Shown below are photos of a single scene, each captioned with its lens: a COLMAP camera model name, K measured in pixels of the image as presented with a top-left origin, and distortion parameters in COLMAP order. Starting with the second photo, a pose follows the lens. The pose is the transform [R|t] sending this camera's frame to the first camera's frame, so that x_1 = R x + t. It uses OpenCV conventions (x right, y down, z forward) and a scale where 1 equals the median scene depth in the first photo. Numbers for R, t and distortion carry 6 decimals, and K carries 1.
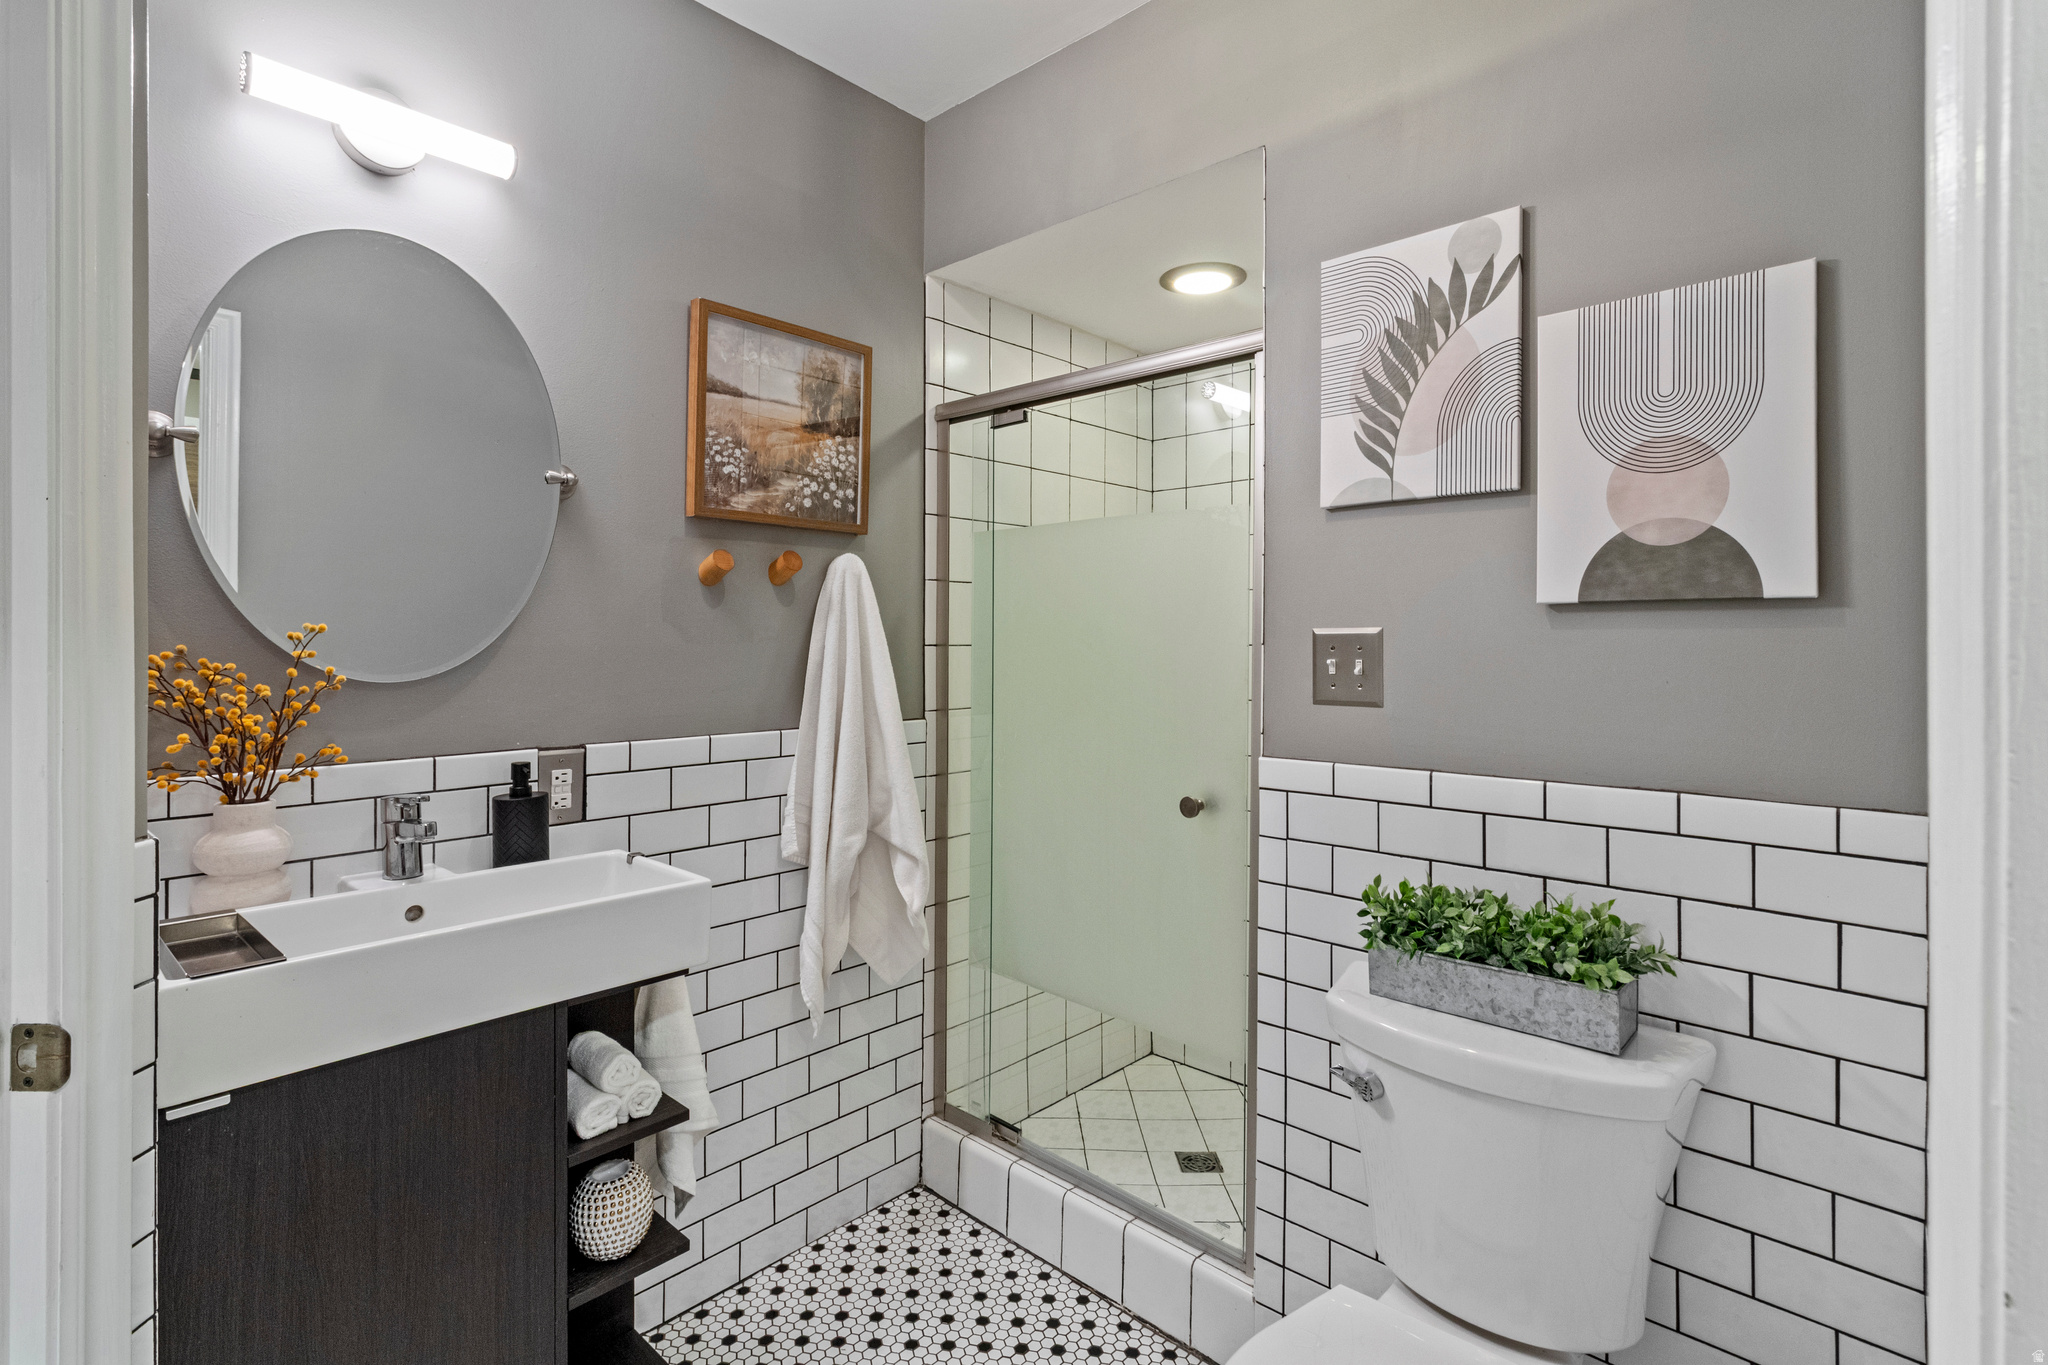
lens RADIAL K [[953.6, 0, 1023.3], [0, 953.6, 644.5], [0, 0, 1]] dist [0.002185, 0.000313]
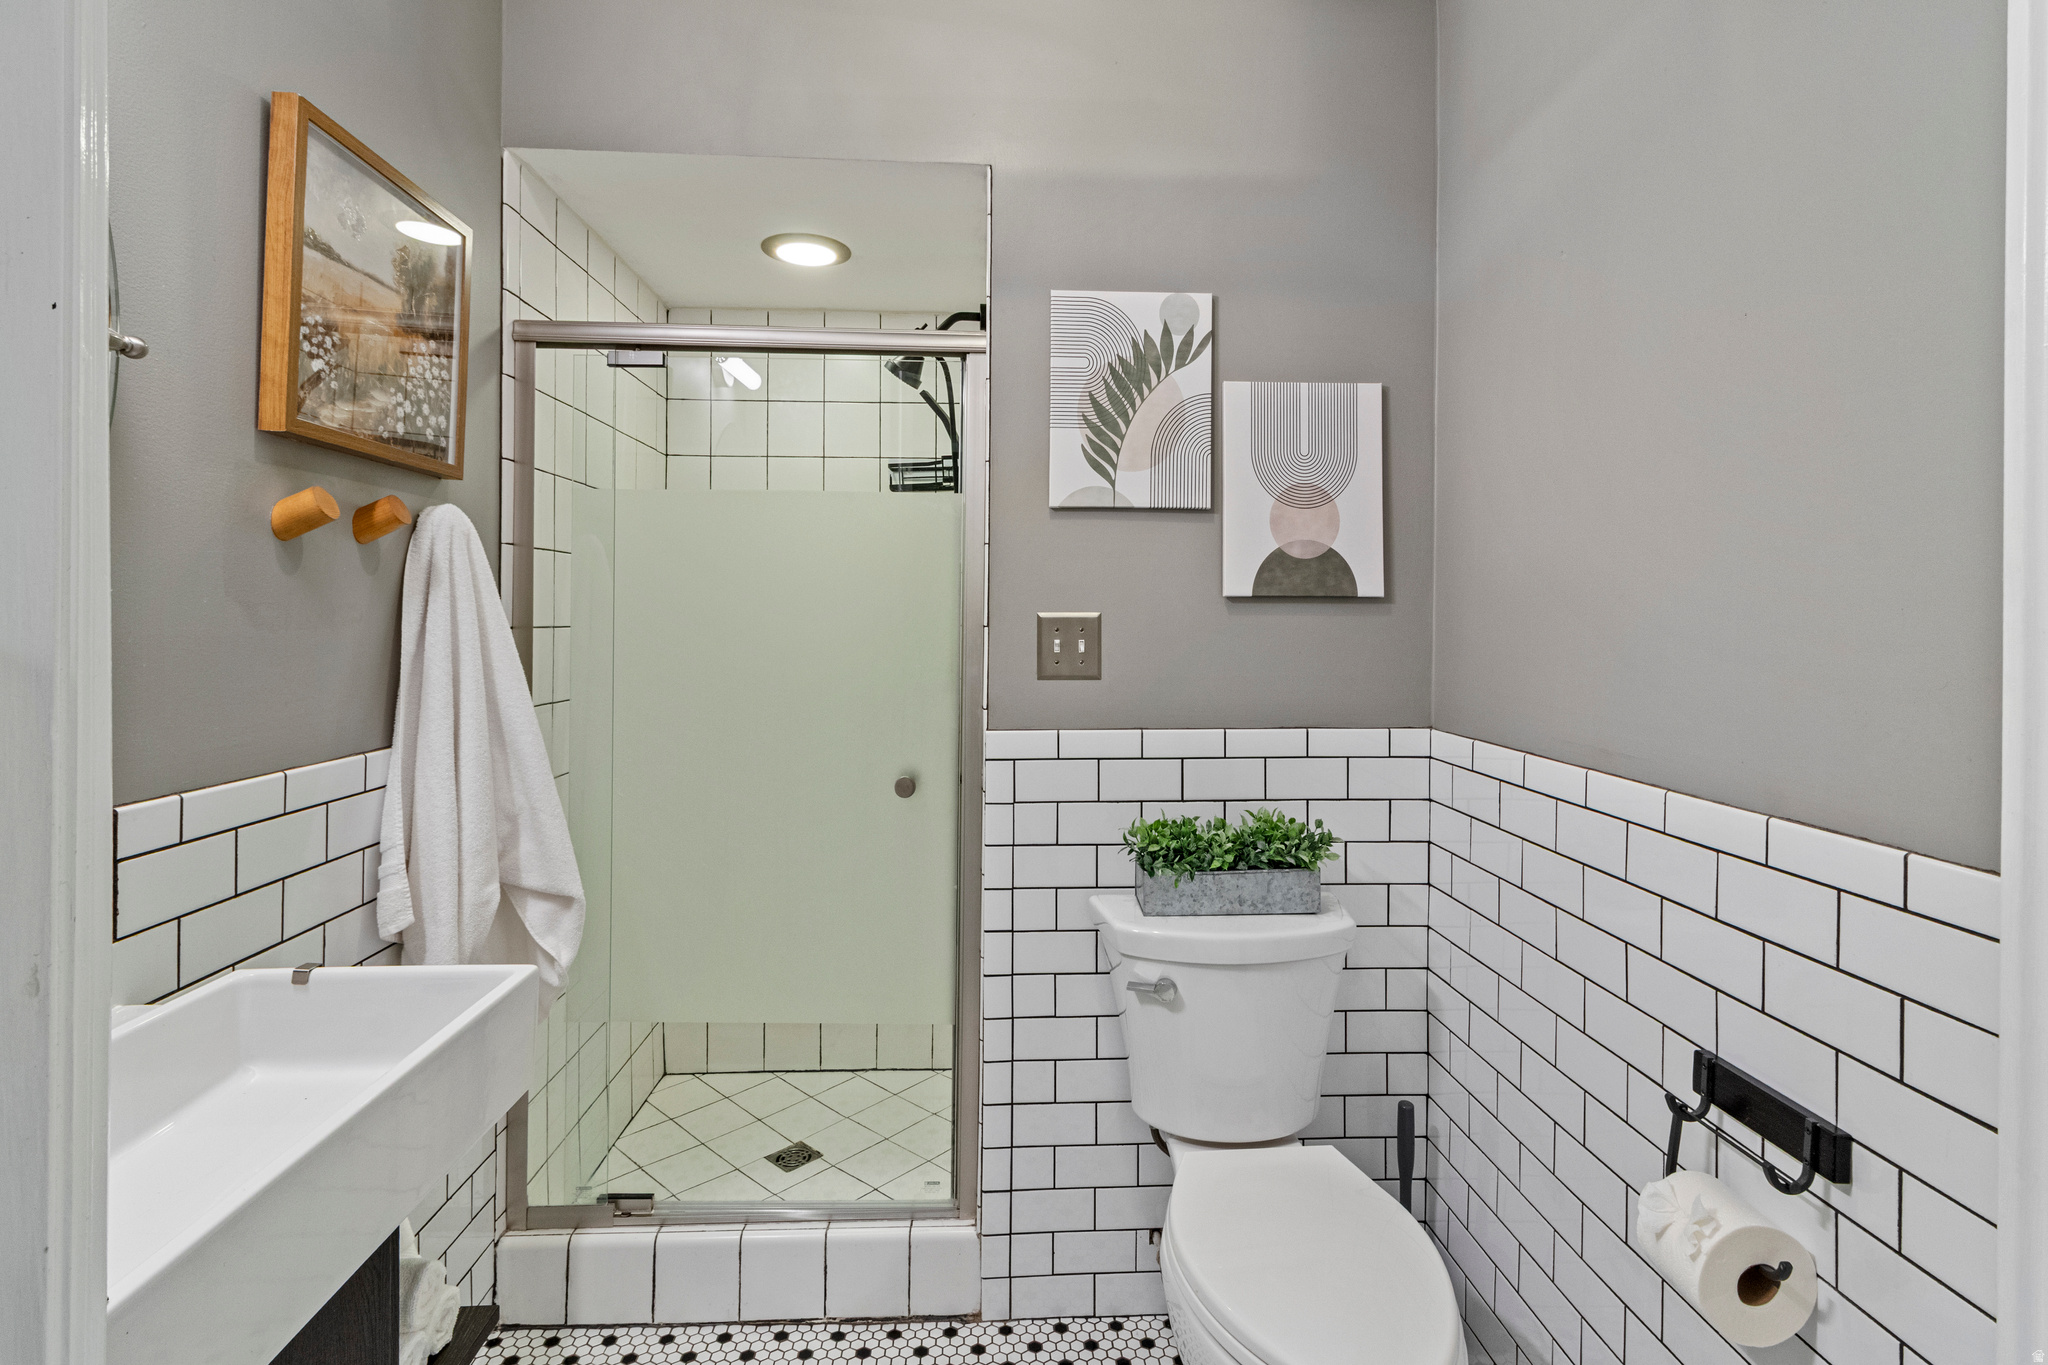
lens RADIAL K [[962.7, 0, 1024.5], [0, 962.7, 622.3], [0, 0, 1]] dist [0.001172, 0.001084]
pose [[0.701667, -0.002720, 0.712500, -0.517358], [0.000114, 0.999993, 0.003705, -0.009549], [-0.712505, -0.002518, 0.701662, 0.213374]]
